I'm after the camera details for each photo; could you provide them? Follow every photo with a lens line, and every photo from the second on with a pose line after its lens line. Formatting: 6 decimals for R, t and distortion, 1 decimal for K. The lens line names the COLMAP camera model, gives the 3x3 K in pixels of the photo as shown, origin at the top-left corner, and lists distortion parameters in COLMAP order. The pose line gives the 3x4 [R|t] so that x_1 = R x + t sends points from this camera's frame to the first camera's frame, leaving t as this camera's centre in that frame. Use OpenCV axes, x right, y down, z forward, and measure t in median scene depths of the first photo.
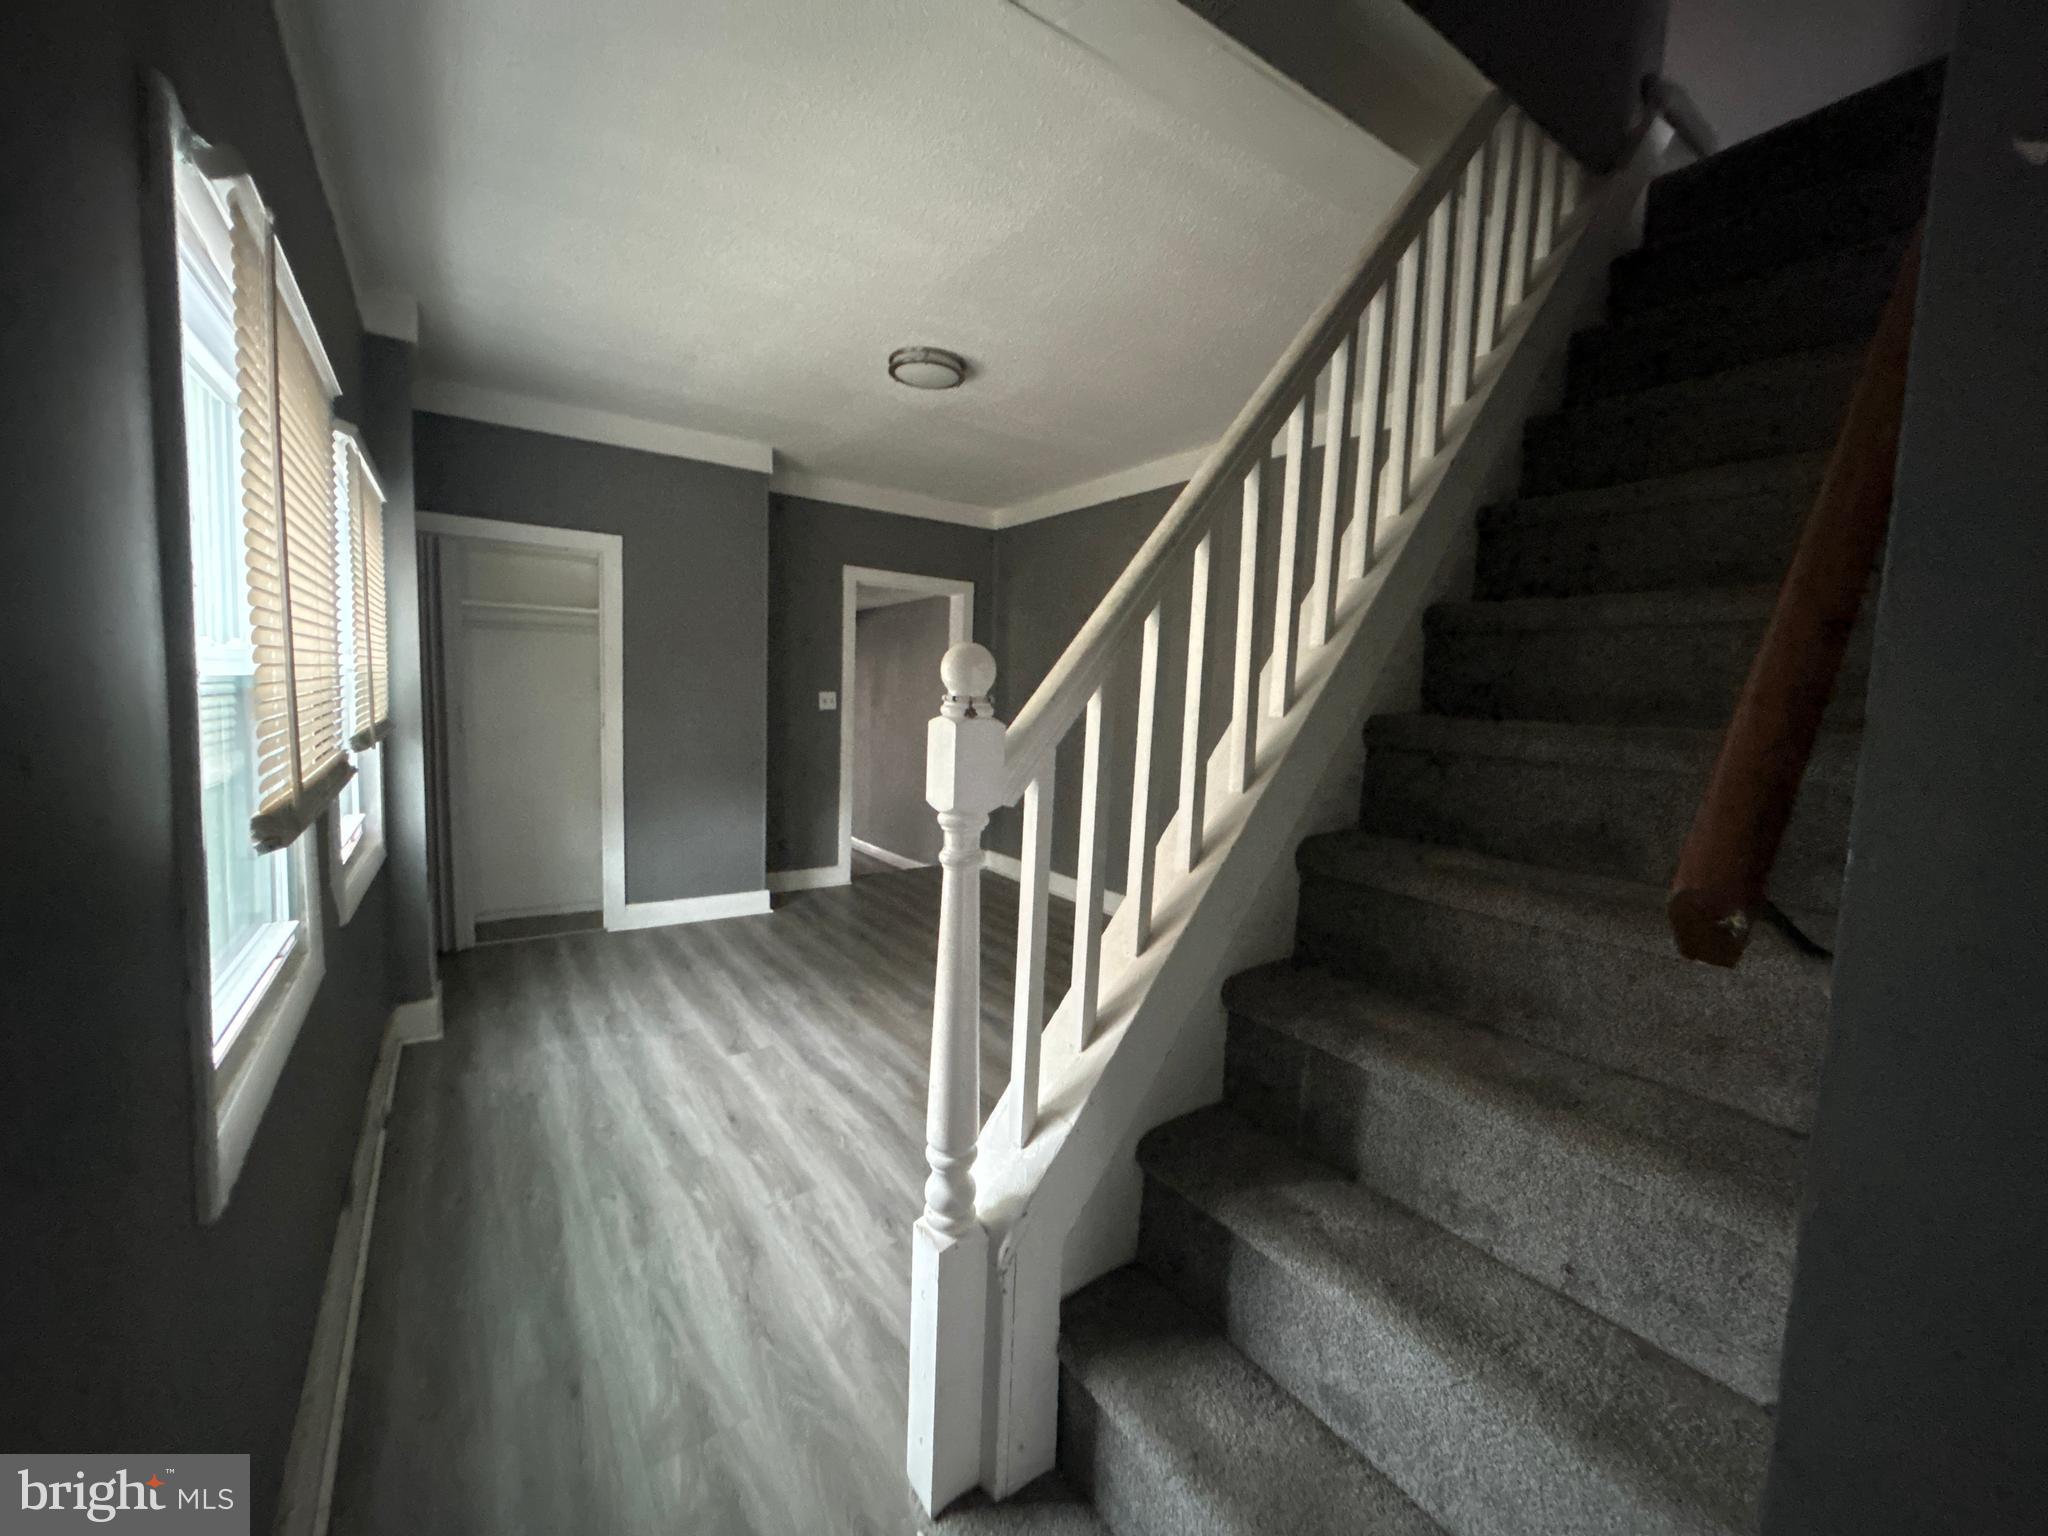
lens RADIAL K [[812.0, 0, 1016.9], [0, 812.0, 767.7], [0, 0, 1]] dist [-0.004762, 0.000137]
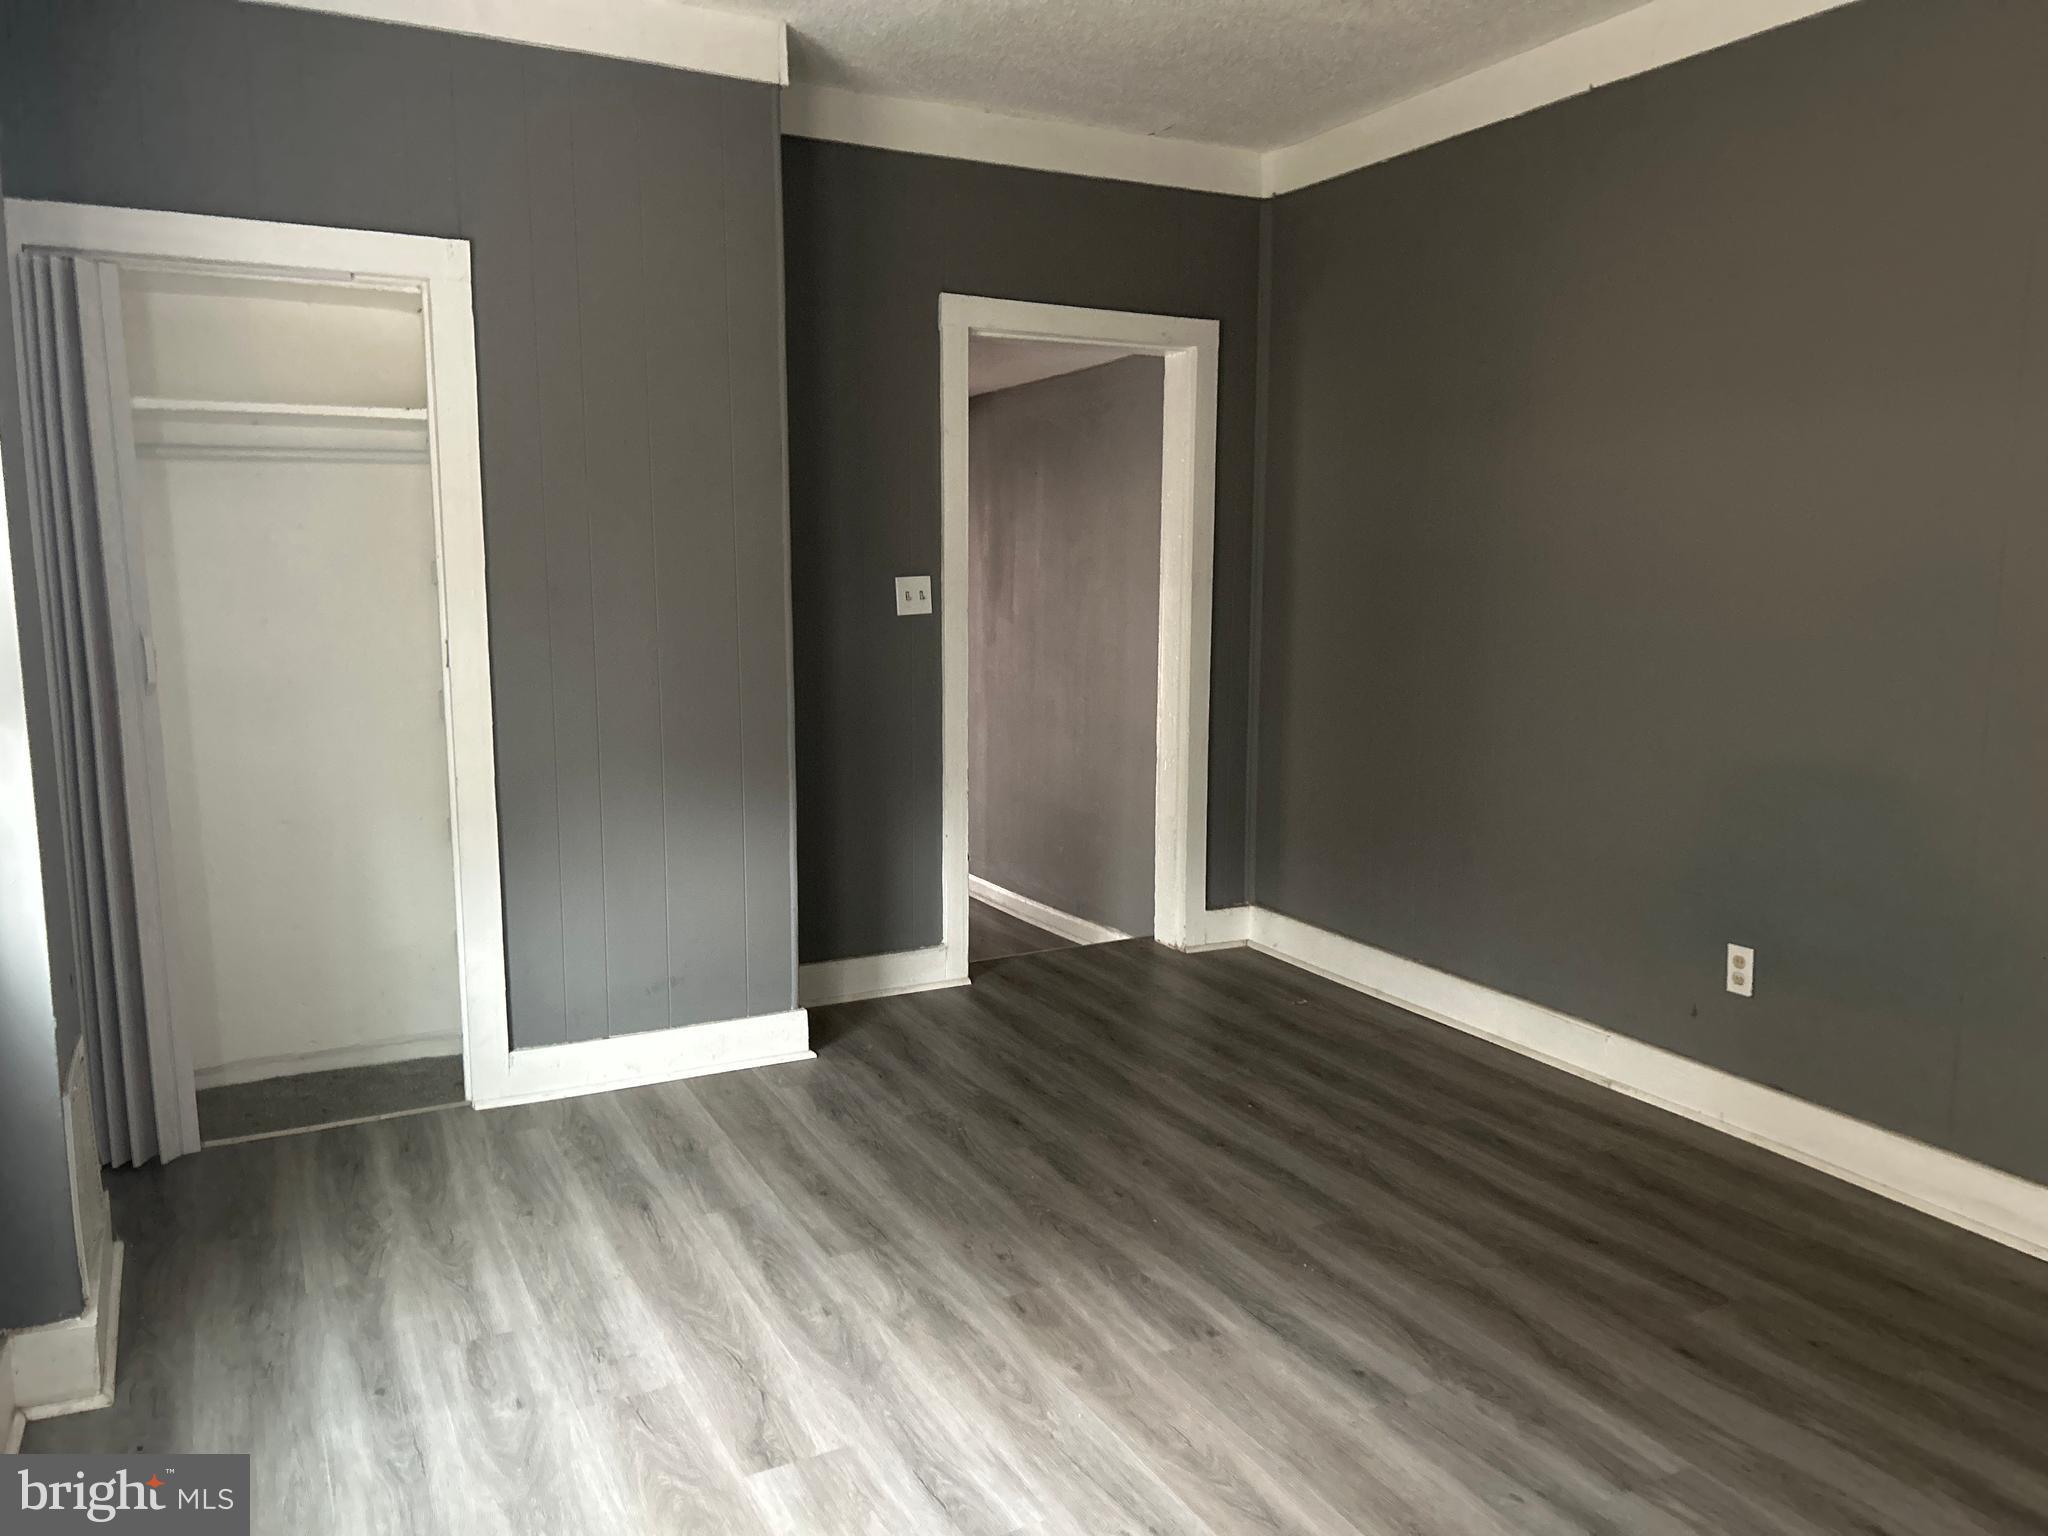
lens RADIAL K [[1507.2, 0, 1024.0], [0, 1507.2, 768.0], [0, 0, 1]] dist [0.067863, -0.077422]
pose [[0.991941, -0.012835, -0.126049, -0.088642], [0.018798, 0.998754, 0.046239, -0.031415], [0.125298, -0.048236, 0.990946, 0.207085]]
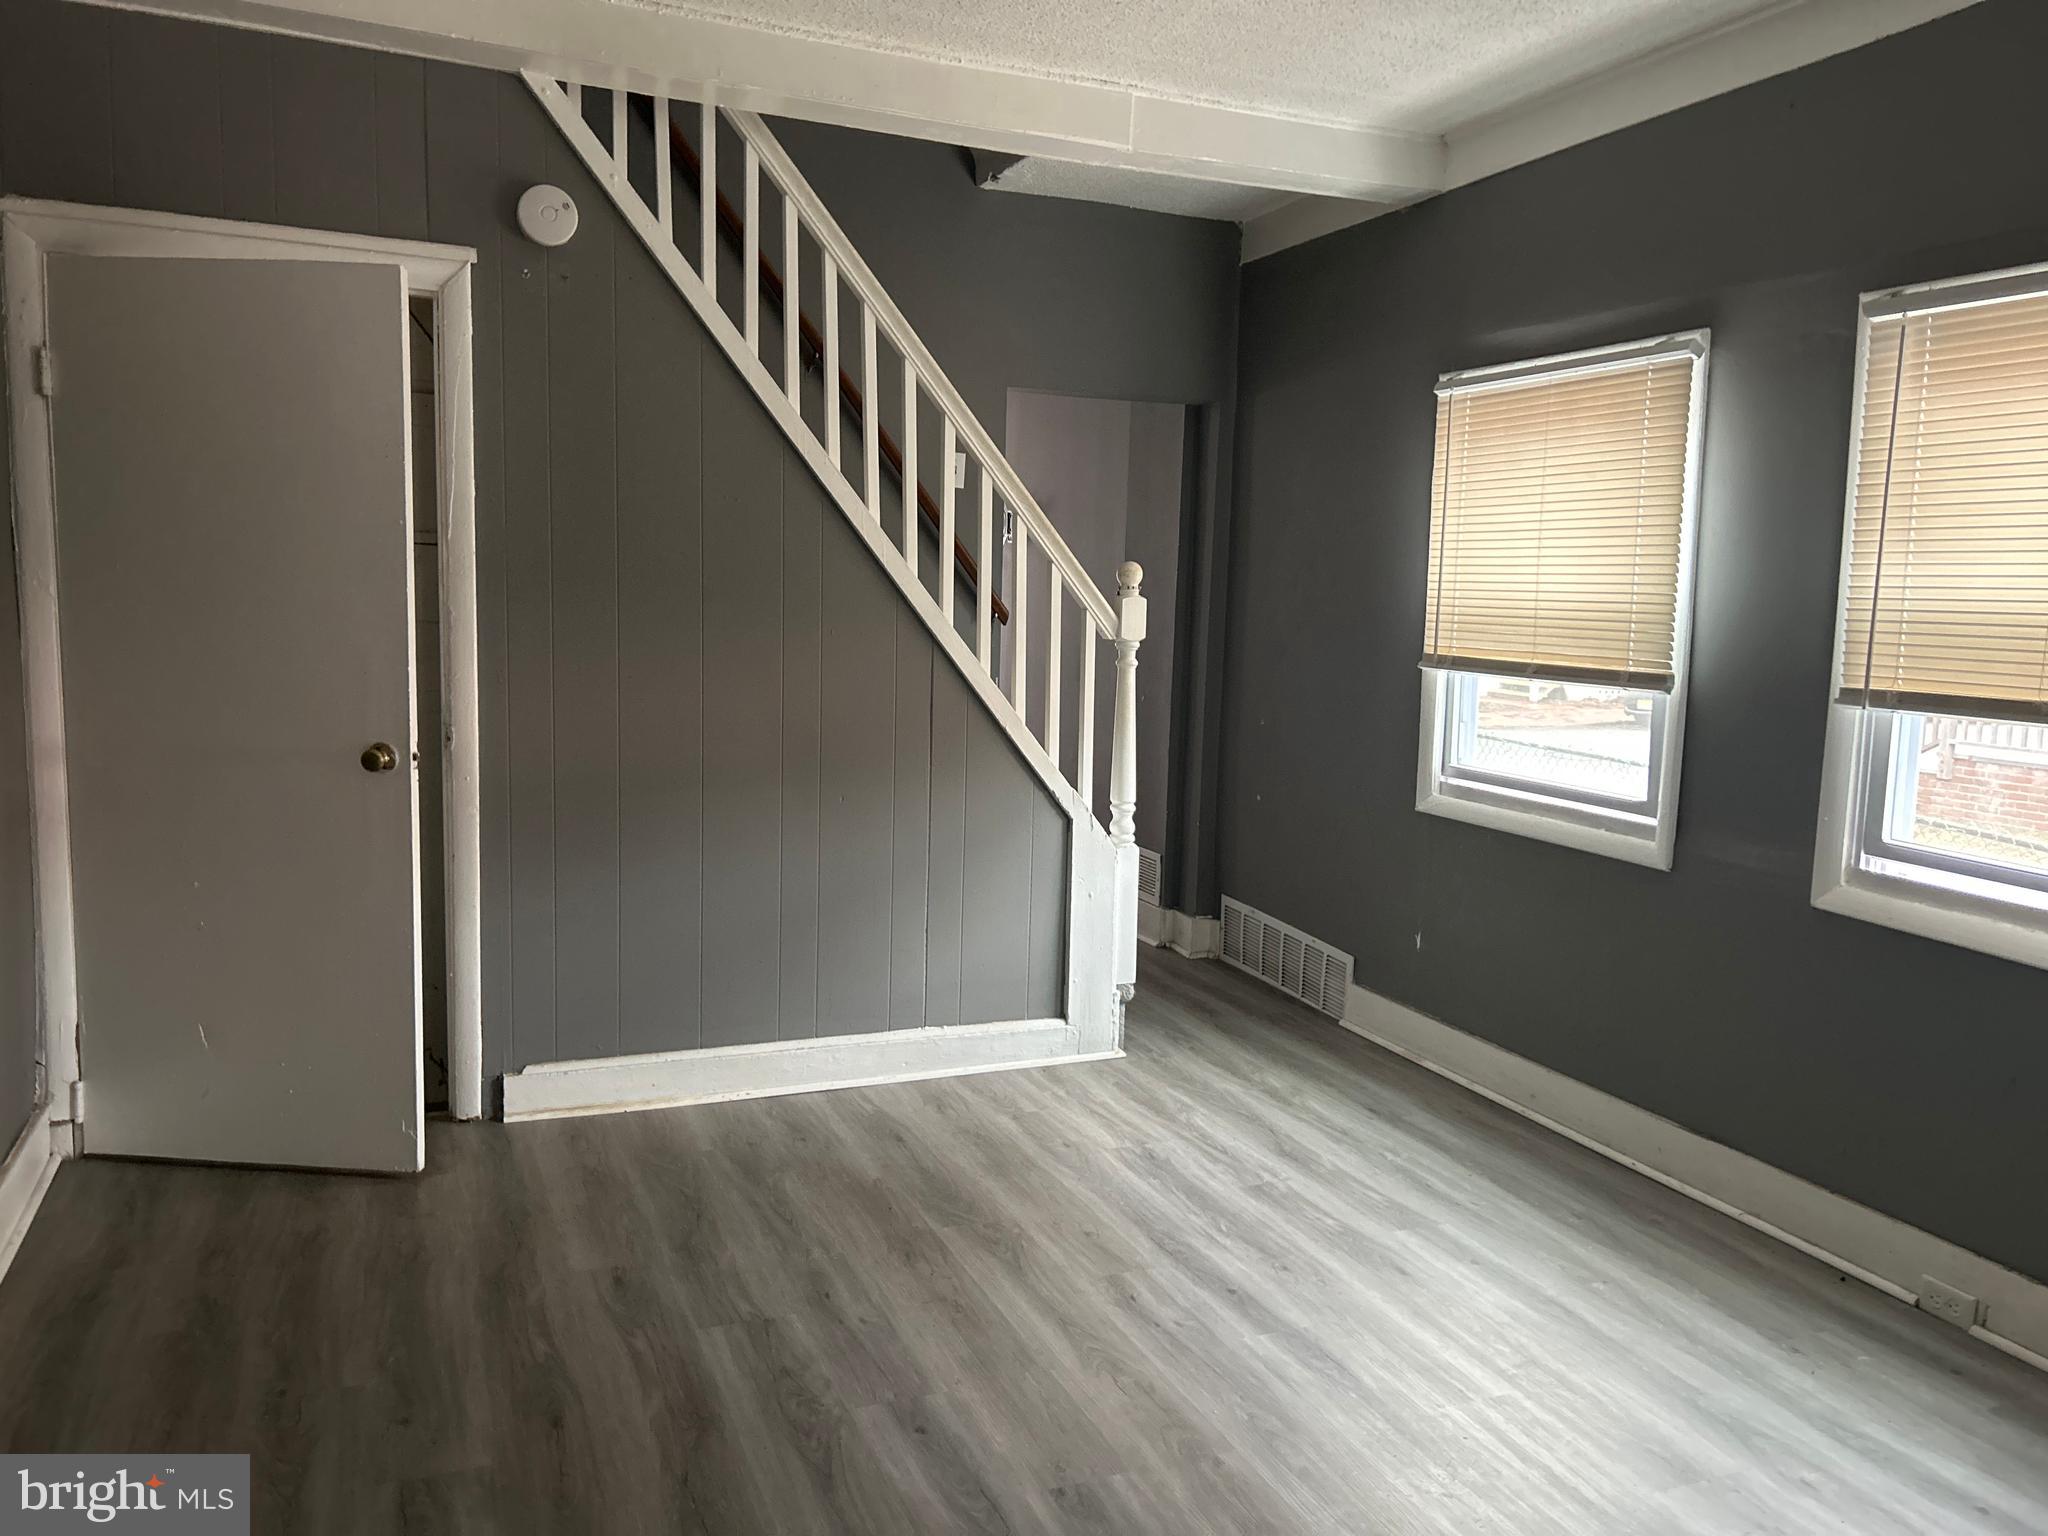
lens RADIAL K [[1507.2, 0, 1024.0], [0, 1507.2, 768.0], [0, 0, 1]] dist [0.067863, -0.077422]
pose [[-0.977263, -0.084347, 0.194534, -0.174923], [-0.039692, 0.974026, 0.222929, -0.146775], [-0.208284, 0.210139, -0.955227, 1.443527]]
